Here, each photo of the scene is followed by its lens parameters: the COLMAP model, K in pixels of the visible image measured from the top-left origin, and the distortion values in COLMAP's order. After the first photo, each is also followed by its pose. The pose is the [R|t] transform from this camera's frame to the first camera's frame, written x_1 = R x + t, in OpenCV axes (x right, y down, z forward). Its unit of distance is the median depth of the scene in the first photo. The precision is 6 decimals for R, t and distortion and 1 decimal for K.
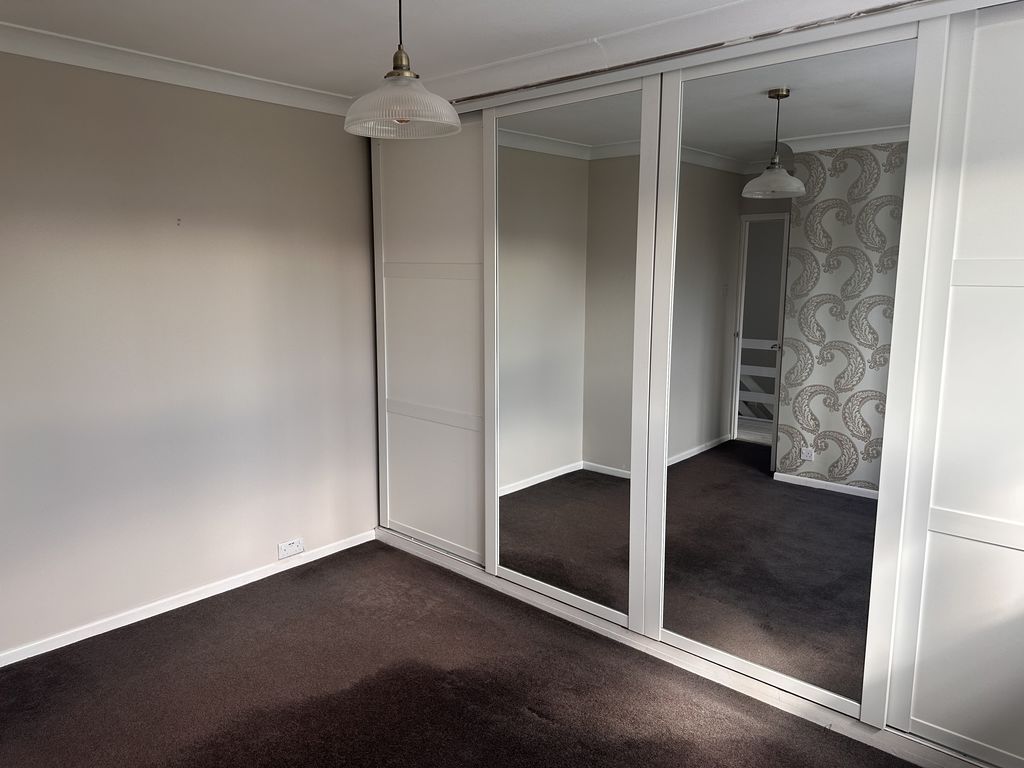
lens RADIAL K [[718.8, 0, 468.8], [0, 718.8, 368.0], [0, 0, 1]] dist [0.005975, -0.053180]
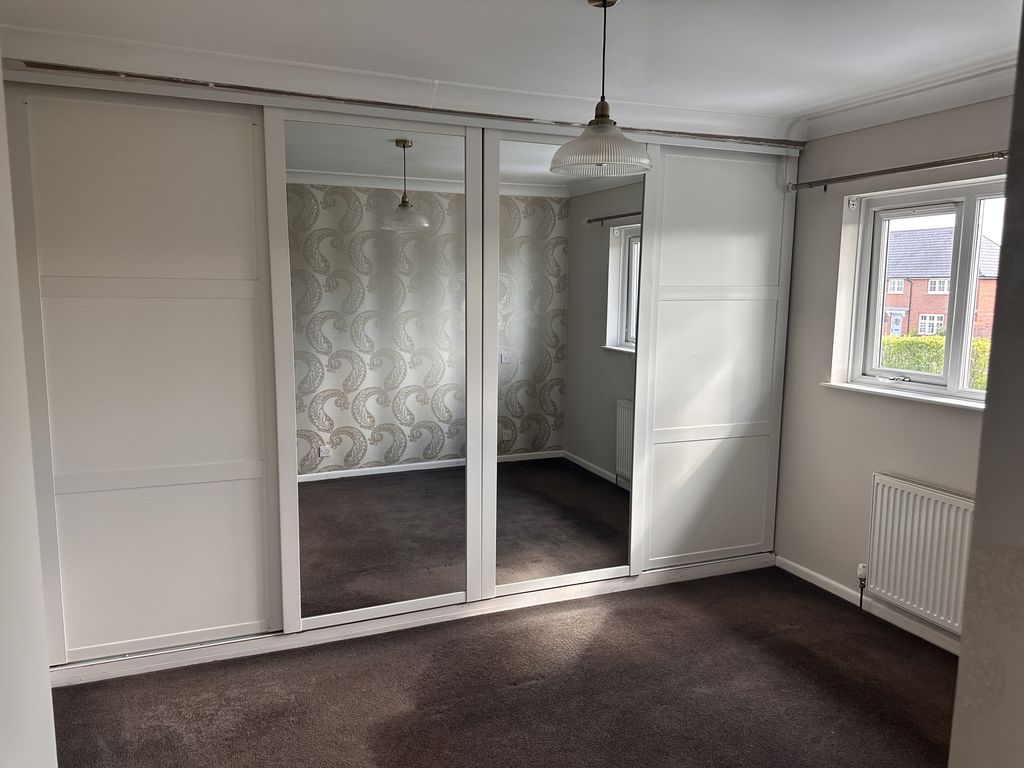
lens RADIAL K [[718.0, 0, 512.1], [0, 718.0, 383.0], [0, 0, 1]] dist [0.115834, -0.182382]
pose [[0.406028, -0.116879, 0.906356, -0.514413], [0.122925, 0.989759, 0.072567, -0.040446], [-0.905556, 0.081949, 0.416237, 0.284964]]
